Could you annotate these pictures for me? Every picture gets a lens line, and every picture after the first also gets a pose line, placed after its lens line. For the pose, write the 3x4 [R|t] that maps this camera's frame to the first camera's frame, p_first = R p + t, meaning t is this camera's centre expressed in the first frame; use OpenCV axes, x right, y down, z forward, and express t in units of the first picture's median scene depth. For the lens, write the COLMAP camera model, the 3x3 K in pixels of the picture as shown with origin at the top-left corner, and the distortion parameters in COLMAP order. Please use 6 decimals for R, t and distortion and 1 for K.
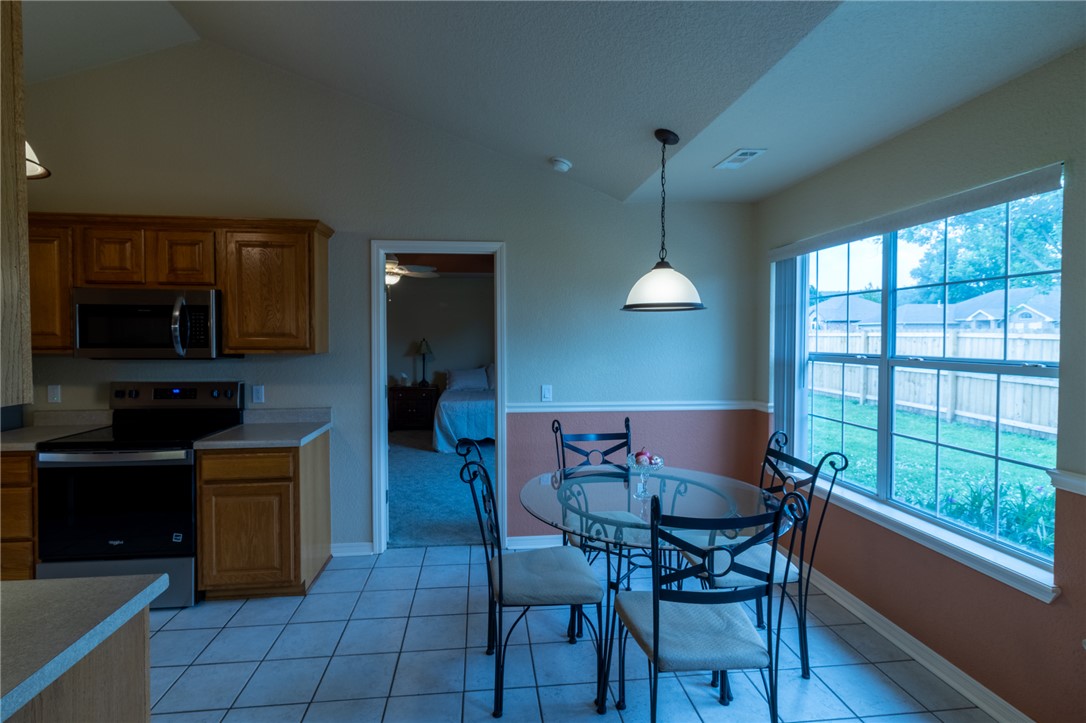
lens RADIAL K [[515.3, 0, 536.7], [0, 515.3, 350.9], [0, 0, 1]] dist [0.000016, 0.001441]
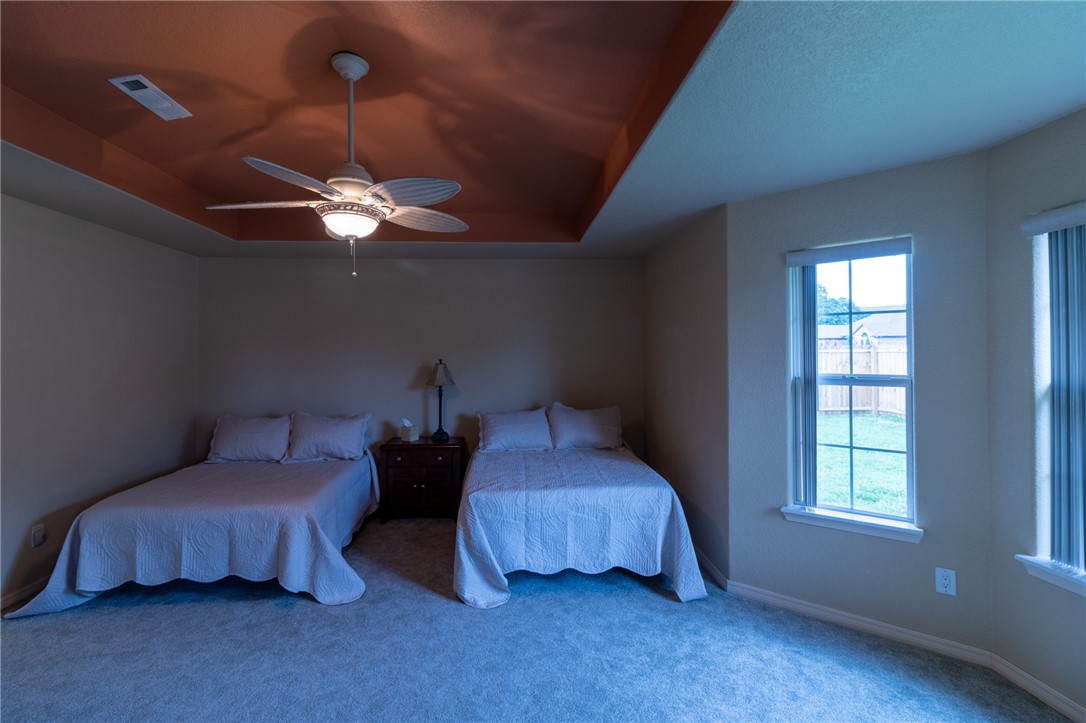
lens RADIAL K [[515.3, 0, 536.7], [0, 515.3, 350.9], [0, 0, 1]] dist [0.000016, 0.001441]
pose [[0.998837, -0.006256, -0.047815, -0.081564], [0.004554, 0.999355, -0.035629, -0.012517], [0.048007, 0.035370, 0.998221, 0.420580]]
